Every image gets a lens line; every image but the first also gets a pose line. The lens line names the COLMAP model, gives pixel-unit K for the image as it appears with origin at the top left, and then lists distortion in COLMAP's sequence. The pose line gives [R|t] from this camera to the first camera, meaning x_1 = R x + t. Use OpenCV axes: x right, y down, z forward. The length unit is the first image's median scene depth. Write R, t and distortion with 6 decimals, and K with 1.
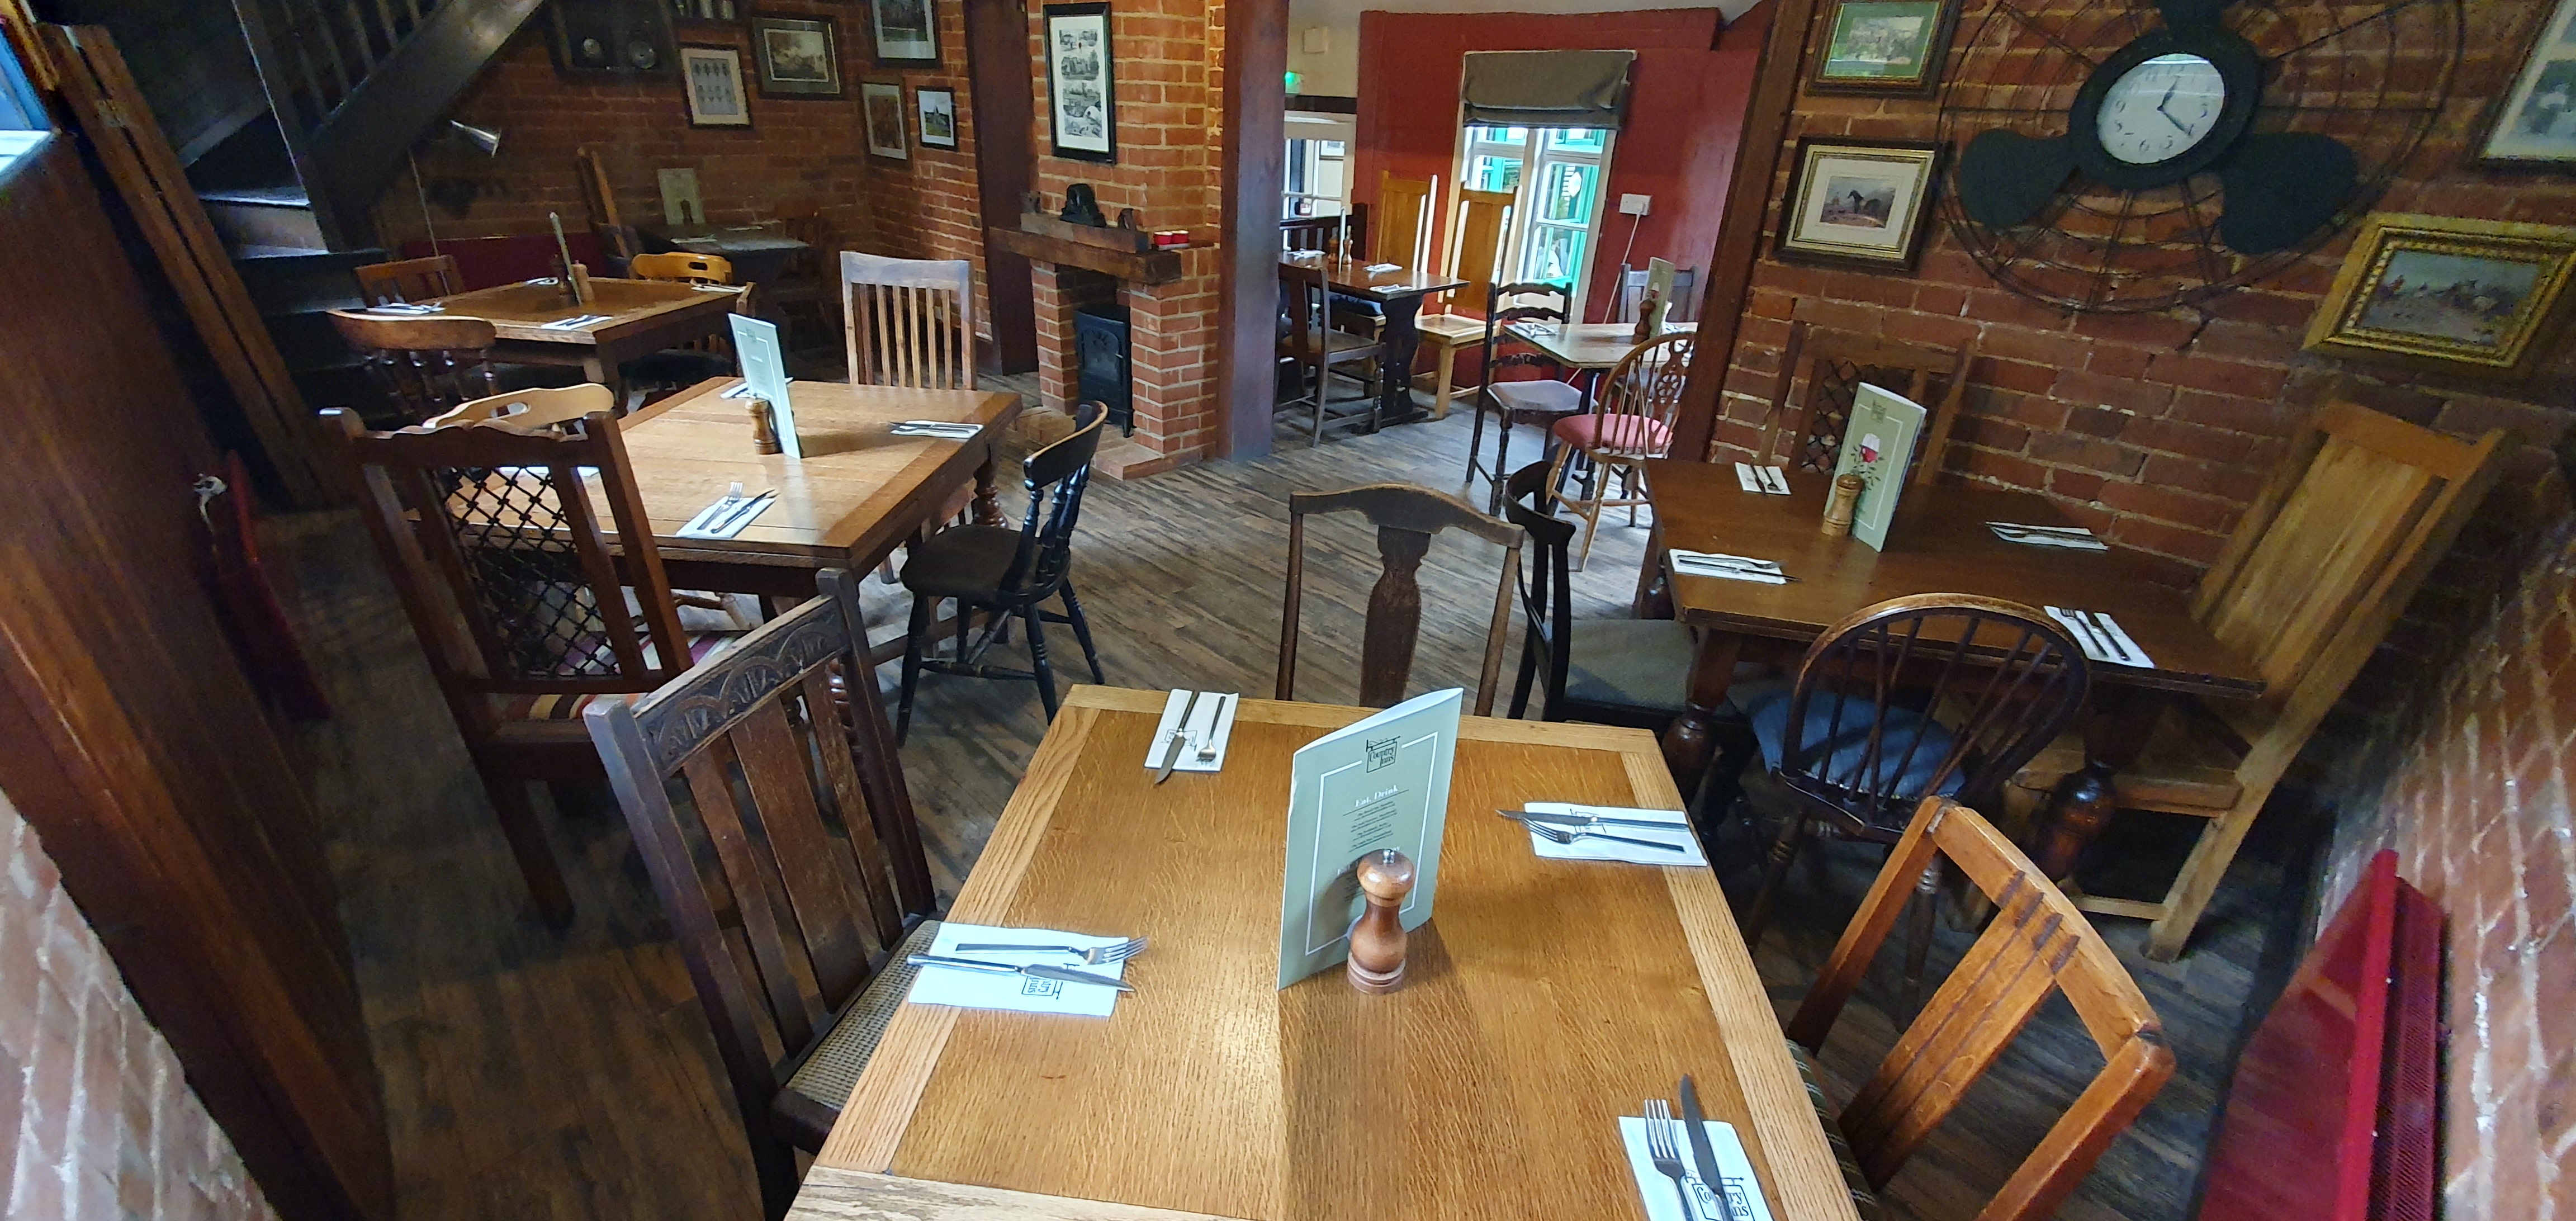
lens RADIAL K [[1023.4, 0, 1279.6], [0, 1023.4, 649.4], [0, 0, 1]] dist [0.014886, -0.015046]
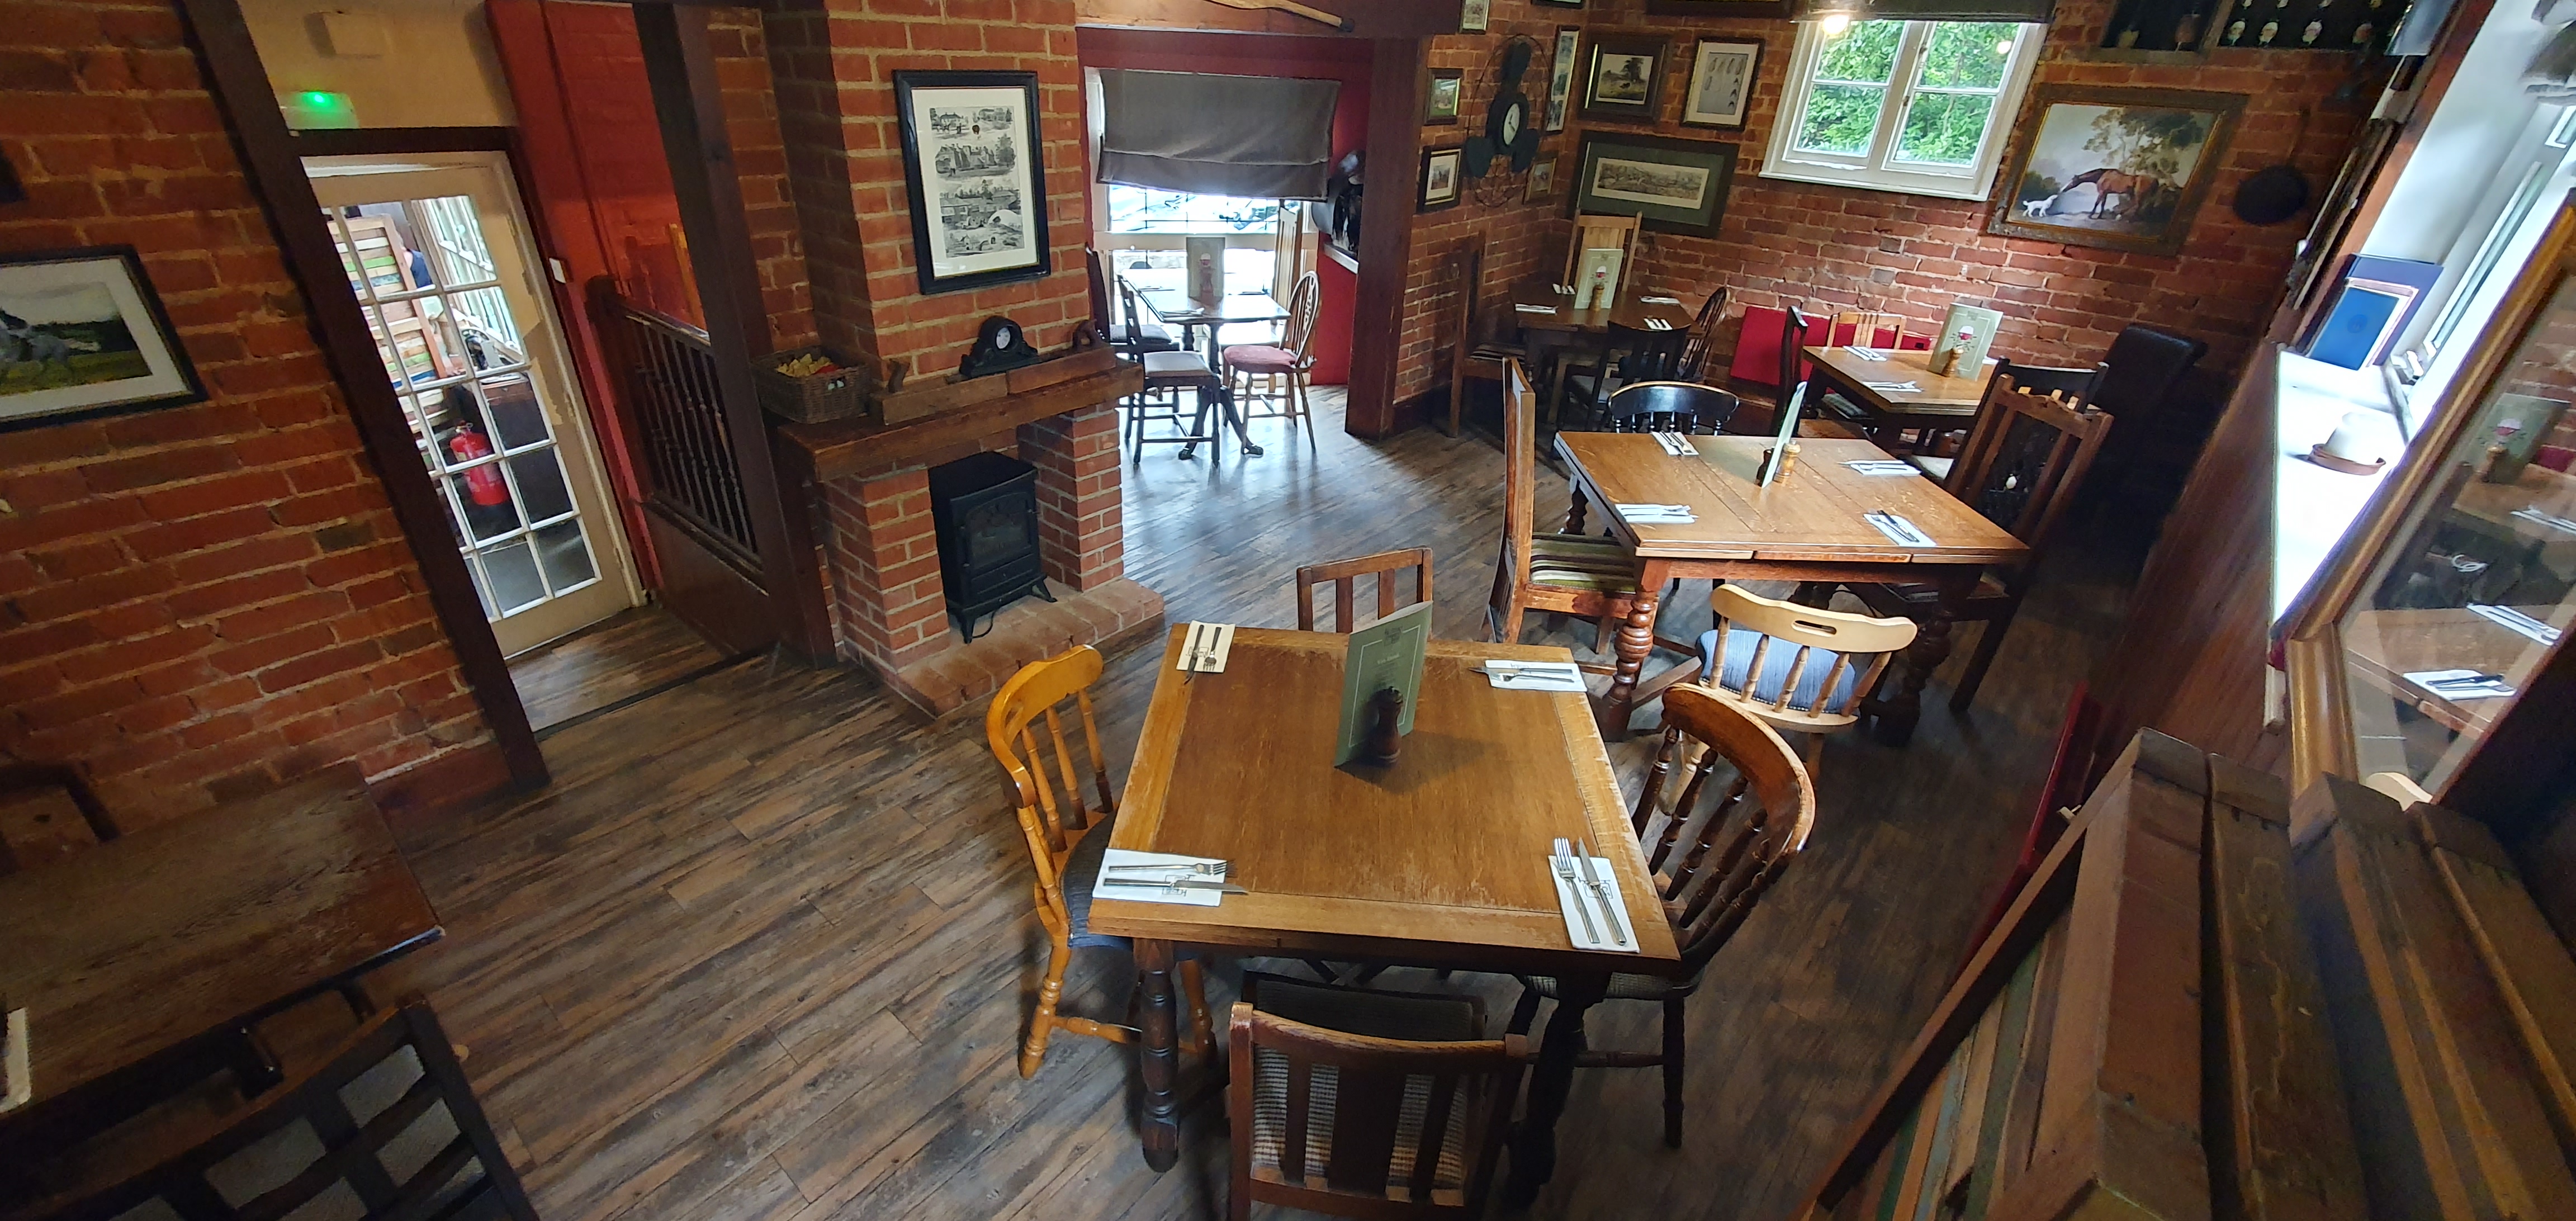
lens RADIAL K [[1023.4, 0, 1279.6], [0, 1023.4, 649.4], [0, 0, 1]] dist [0.014886, -0.015046]
pose [[-0.114190, -0.548380, 0.828396, -0.971284], [0.429907, 0.724457, 0.538834, -0.607674], [-0.895623, 0.417663, 0.153027, 0.840153]]
